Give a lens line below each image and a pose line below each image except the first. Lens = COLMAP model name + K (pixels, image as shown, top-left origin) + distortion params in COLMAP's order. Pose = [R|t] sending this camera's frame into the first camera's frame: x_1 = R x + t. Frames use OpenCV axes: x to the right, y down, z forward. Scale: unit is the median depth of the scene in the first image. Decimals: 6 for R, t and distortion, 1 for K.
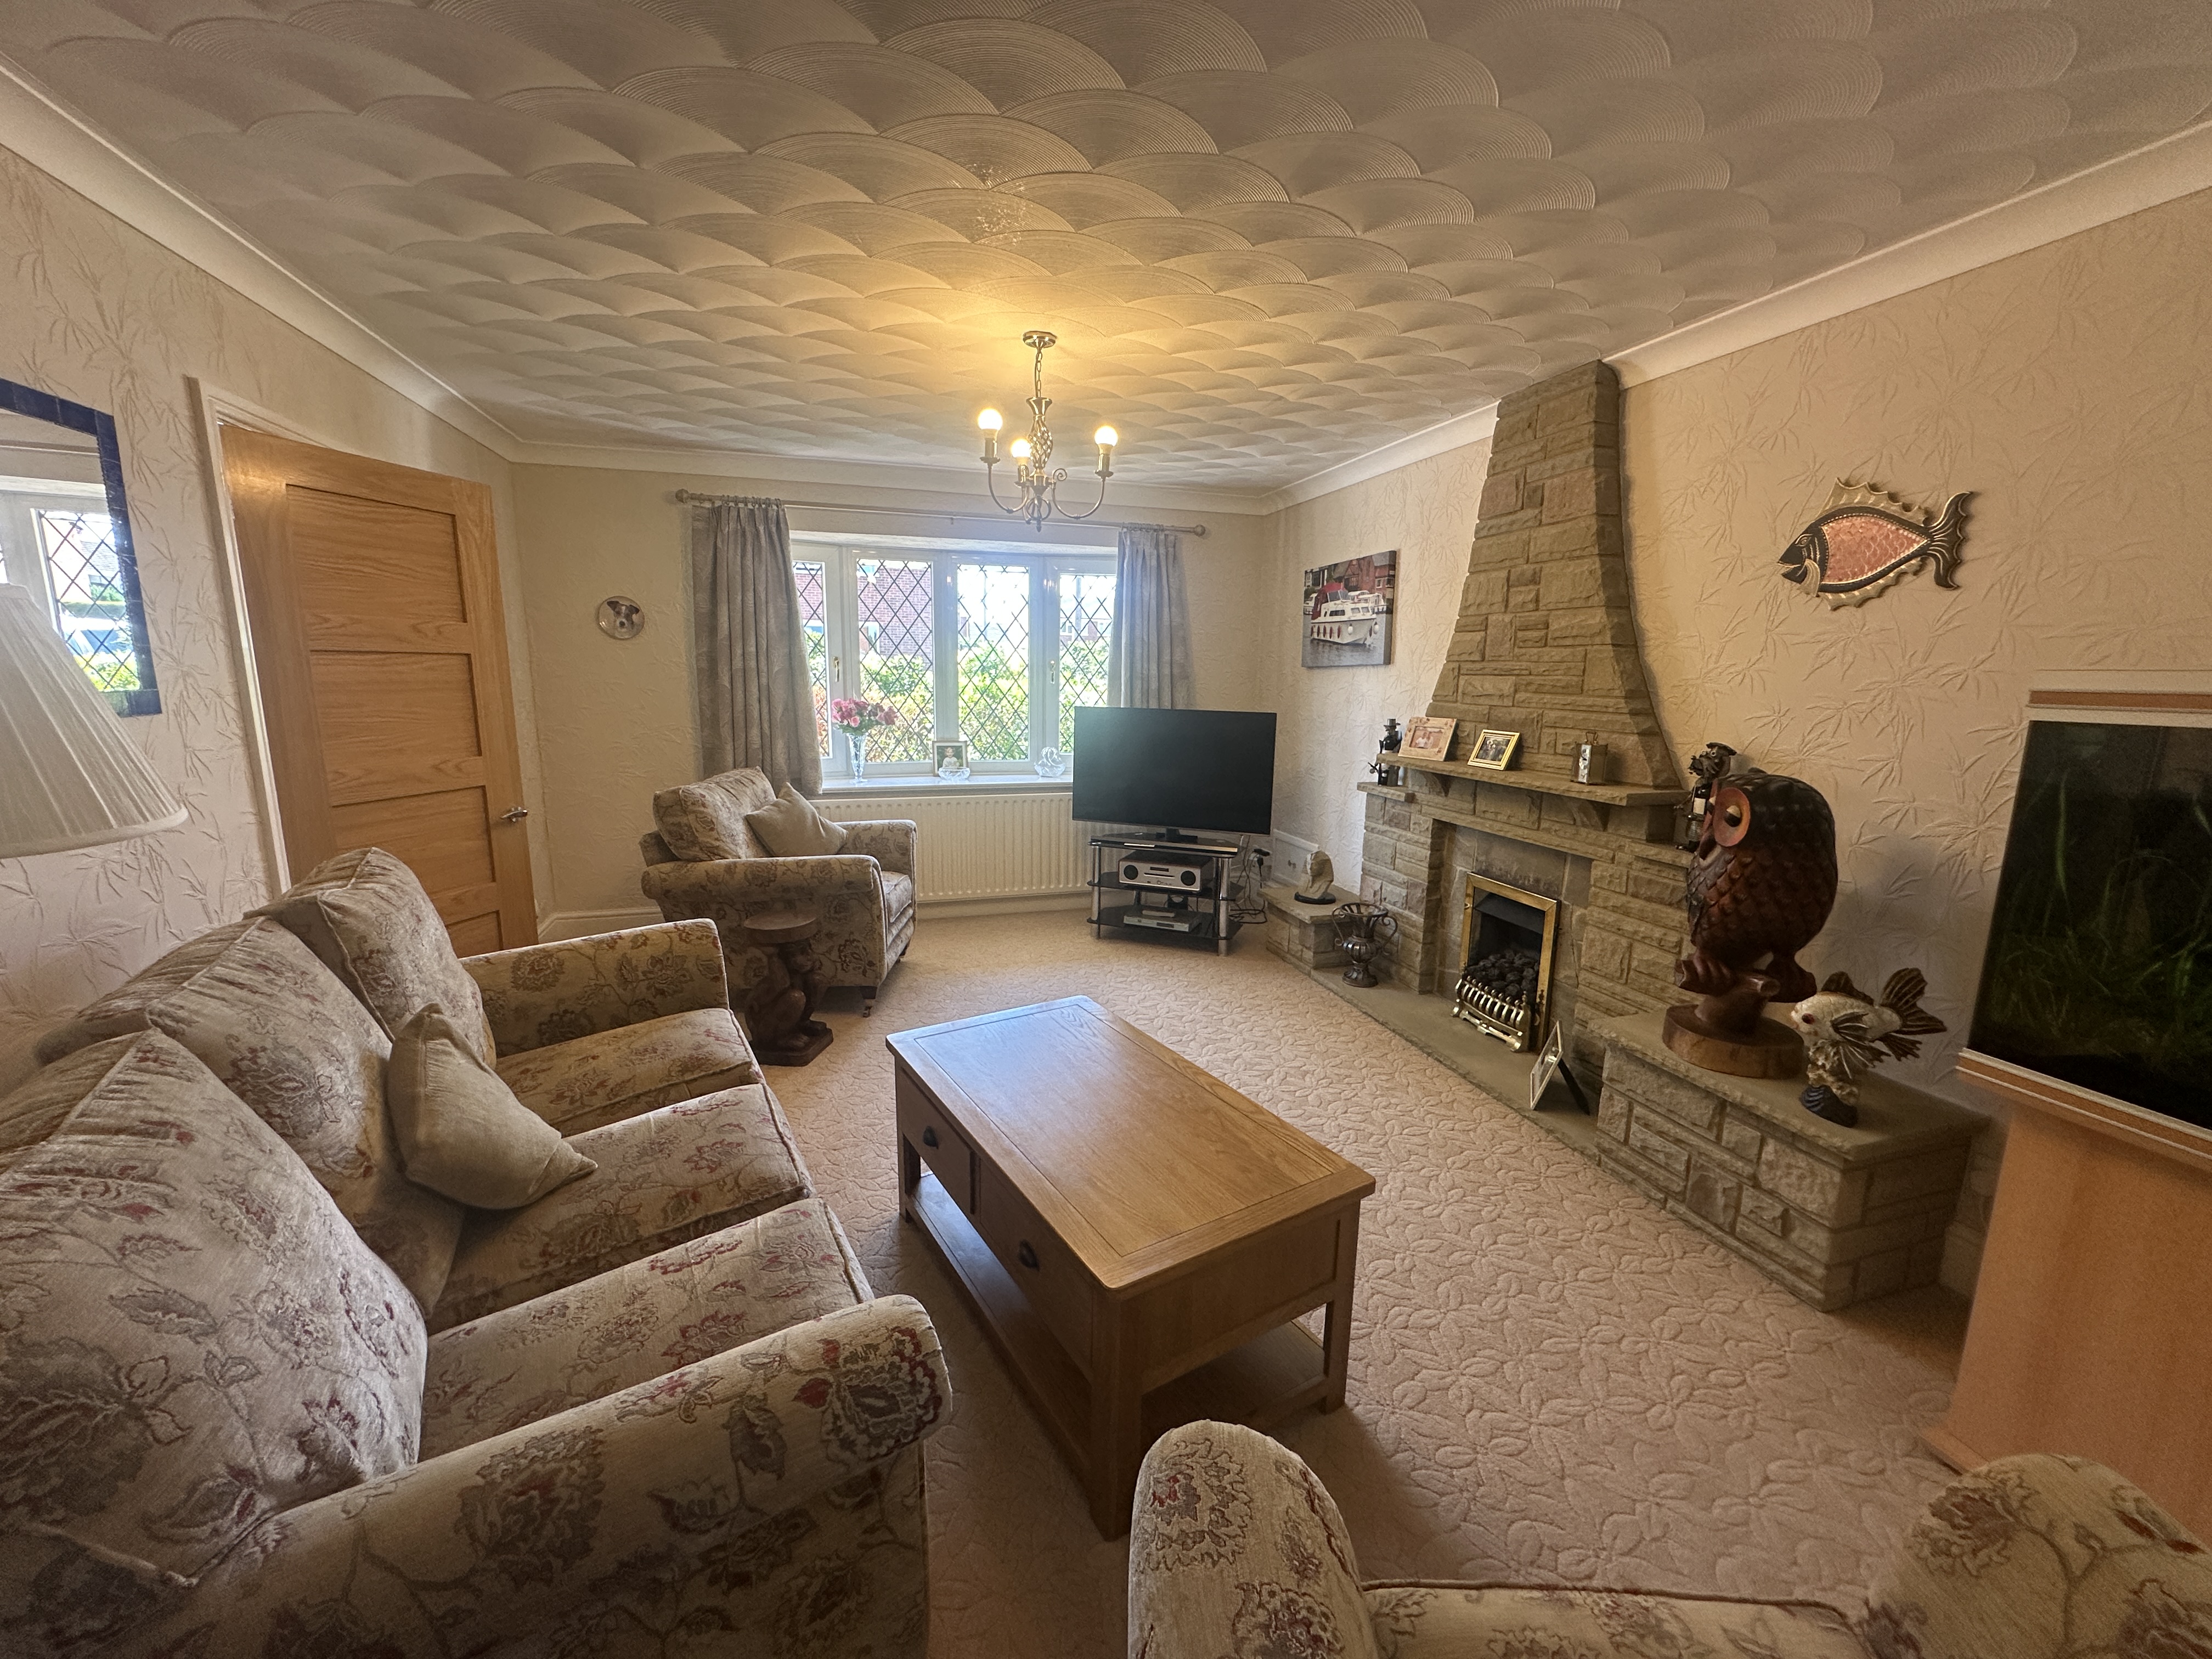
lens RADIAL K [[879.3, 0, 1109.0], [0, 879.3, 832.0], [0, 0, 1]] dist [-0.001965, 0.000279]
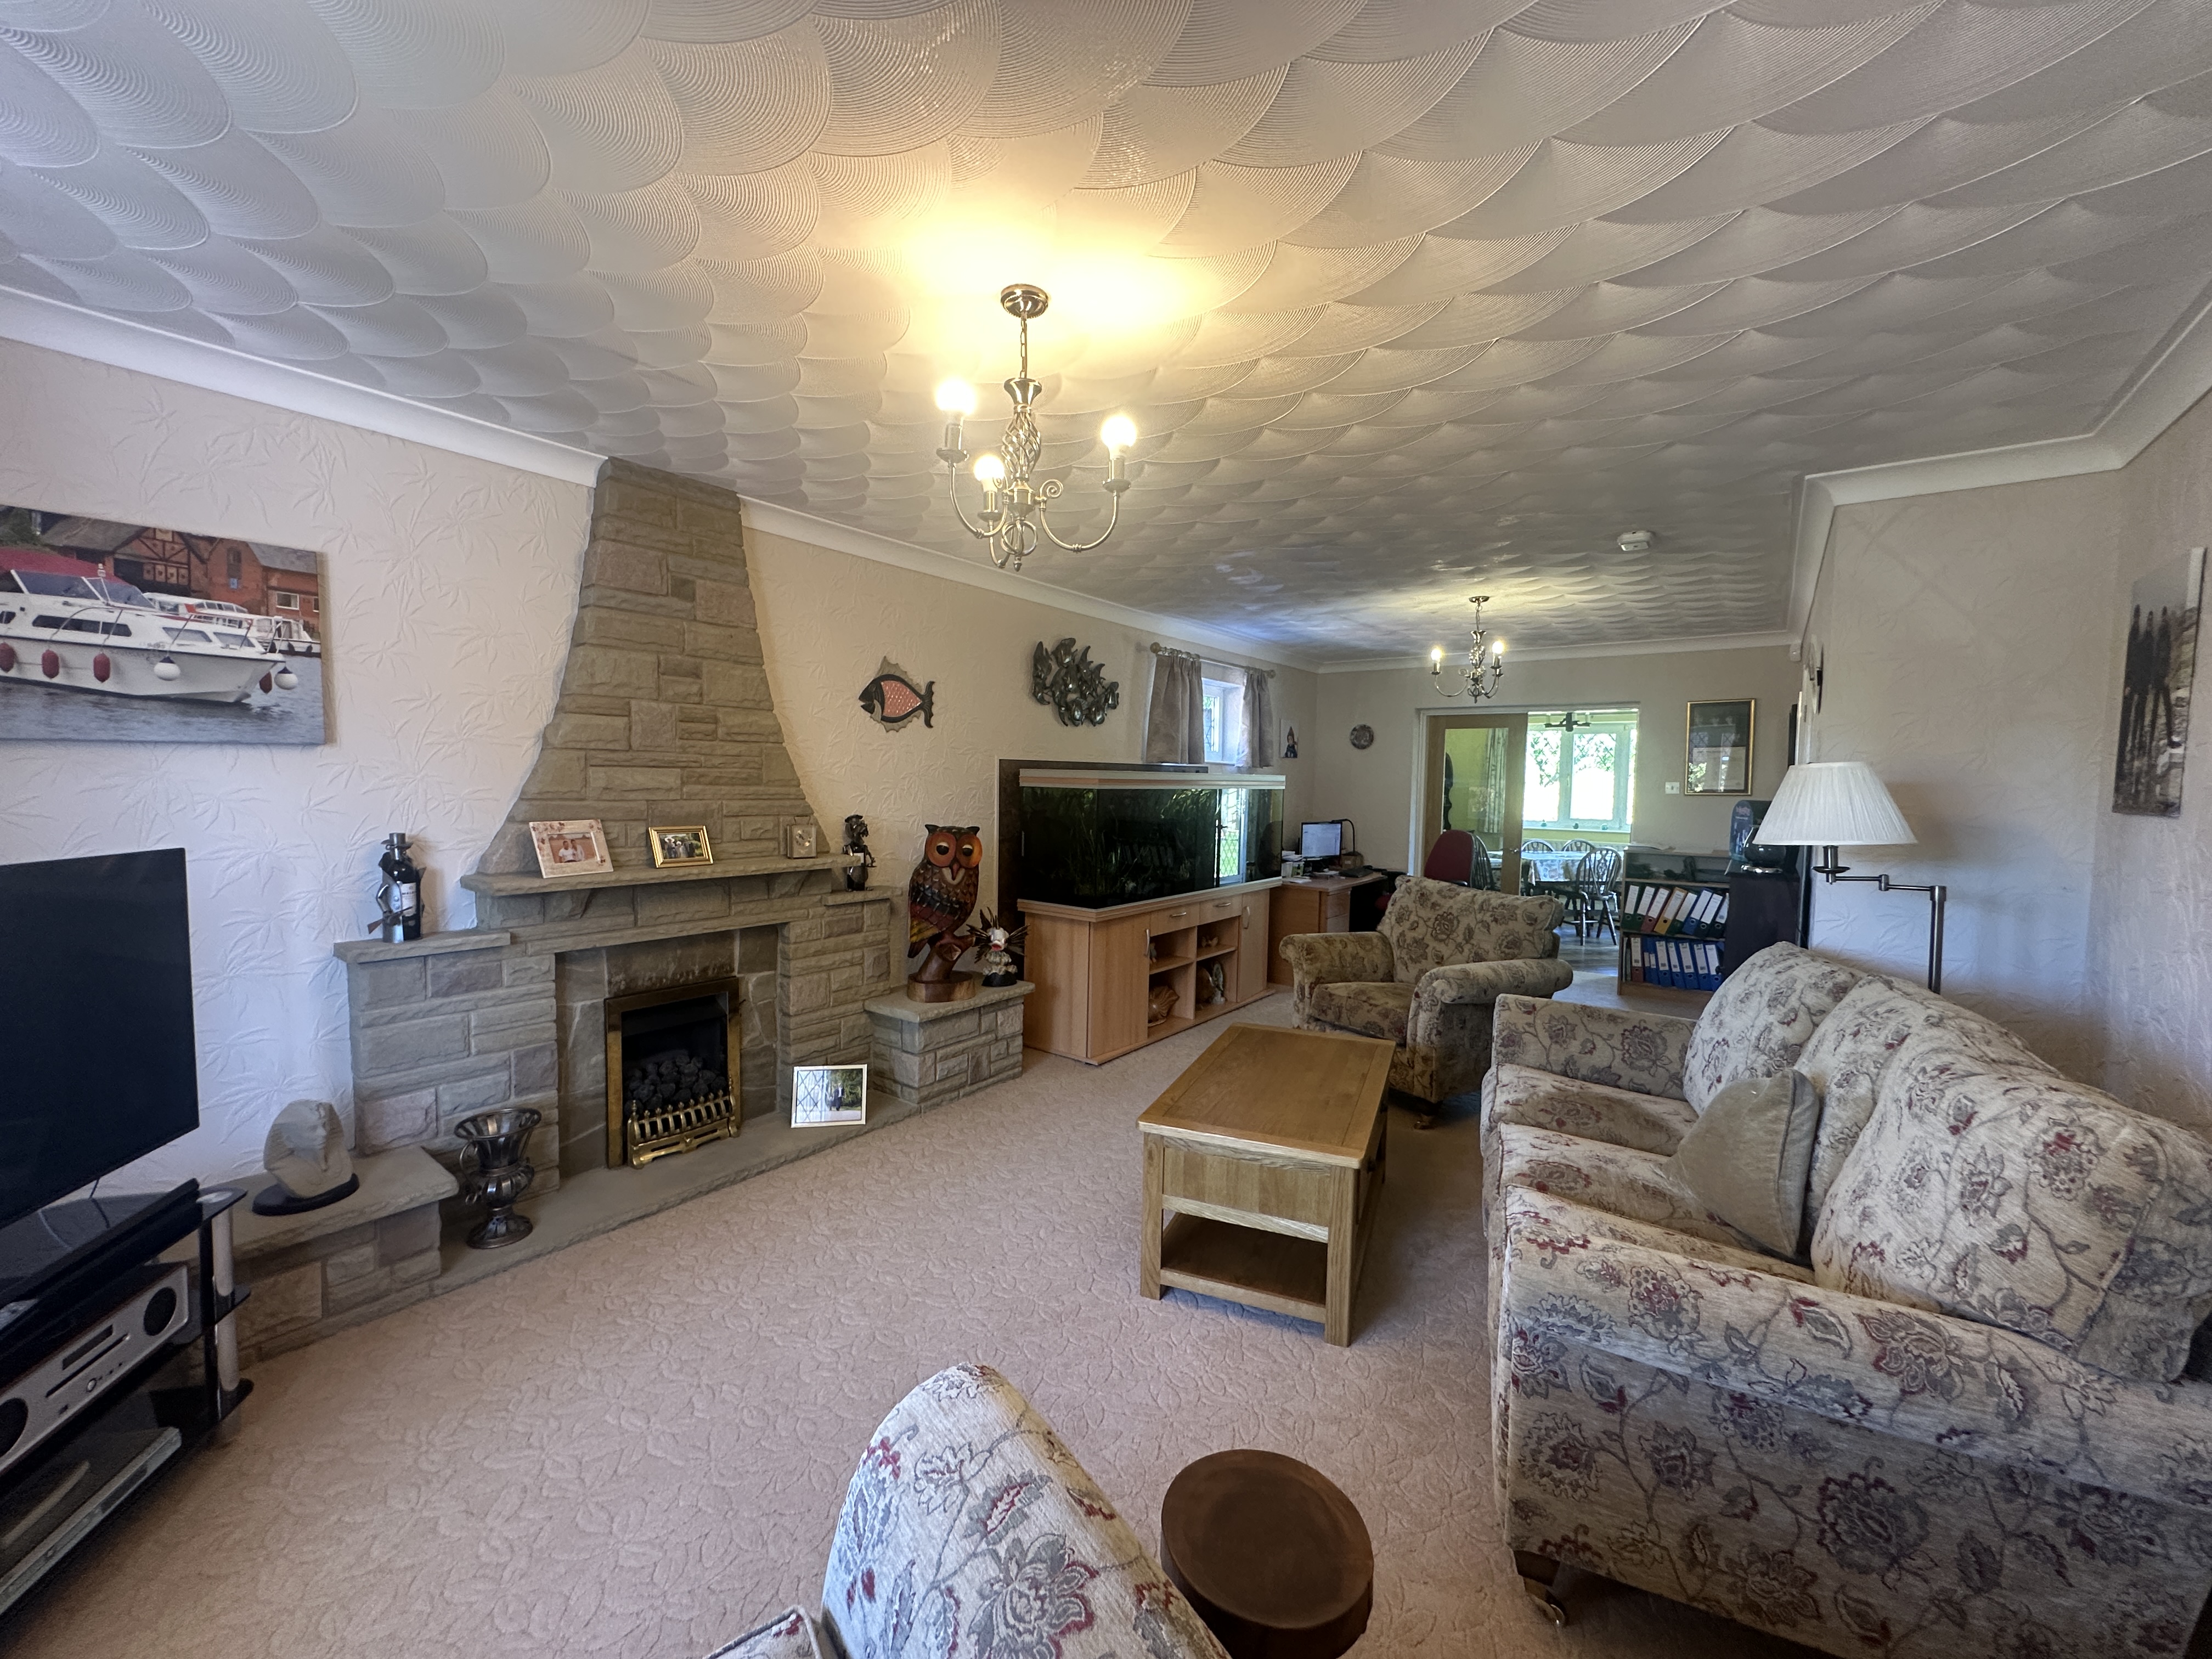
lens RADIAL K [[879.3, 0, 1107.6], [0, 879.3, 824.9], [0, 0, 1]] dist [-0.001965, 0.000279]
pose [[-0.581857, -0.075515, 0.809777, -0.473340], [0.115459, 0.977925, 0.174158, -0.184838], [-0.805054, 0.194831, -0.560294, 0.943161]]
